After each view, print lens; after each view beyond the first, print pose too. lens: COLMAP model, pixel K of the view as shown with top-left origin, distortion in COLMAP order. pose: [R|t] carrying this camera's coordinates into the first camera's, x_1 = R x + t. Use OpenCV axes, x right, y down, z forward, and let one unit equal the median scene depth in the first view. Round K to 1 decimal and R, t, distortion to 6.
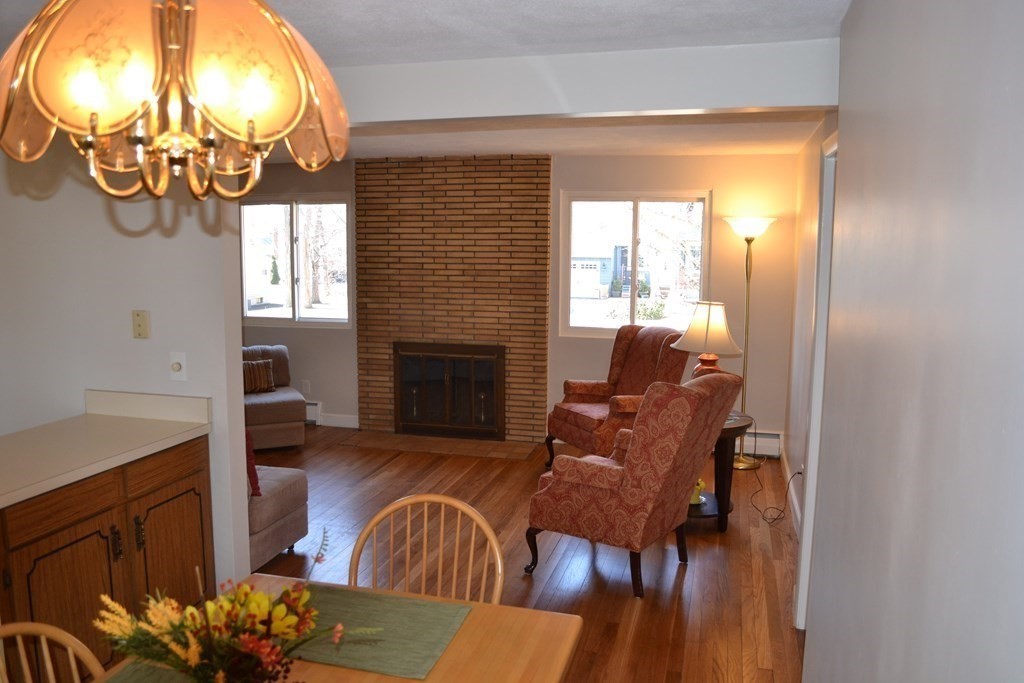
lens RADIAL K [[821.5, 0, 500.7], [0, 821.5, 345.8], [0, 0, 1]] dist [-0.083011, 0.015408]
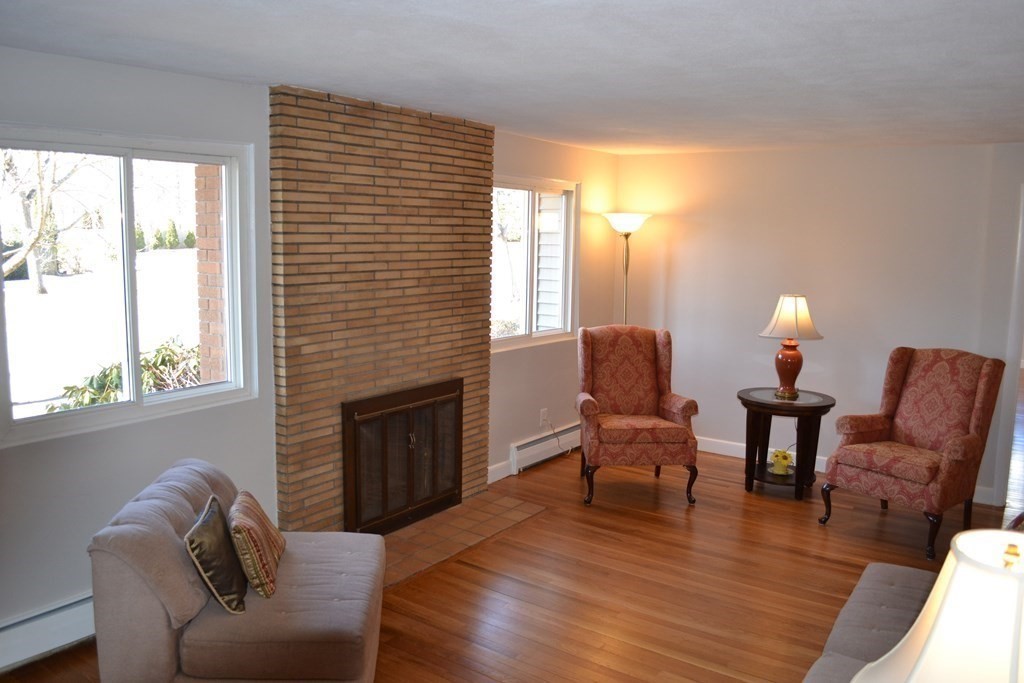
lens RADIAL K [[821.5, 0, 500.7], [0, 821.5, 345.8], [0, 0, 1]] dist [-0.083011, 0.015408]
pose [[0.344247, -0.129961, 0.929841, -0.666599], [0.103987, 0.989558, 0.099809, -0.097928], [-0.933103, 0.062332, 0.354167, 0.696903]]
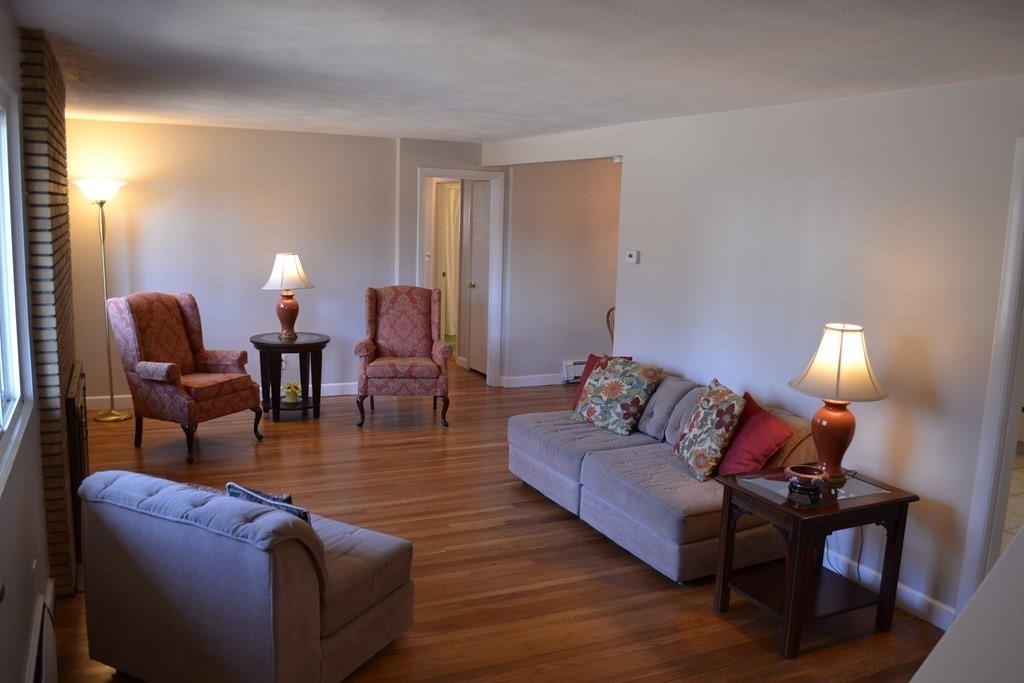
lens RADIAL K [[821.5, 0, 500.7], [0, 821.5, 345.8], [0, 0, 1]] dist [-0.083011, 0.015408]
pose [[-0.653718, -0.148099, 0.742105, -0.719228], [0.059652, 0.967526, 0.245633, -0.154691], [-0.754383, 0.204843, -0.623655, 1.144206]]
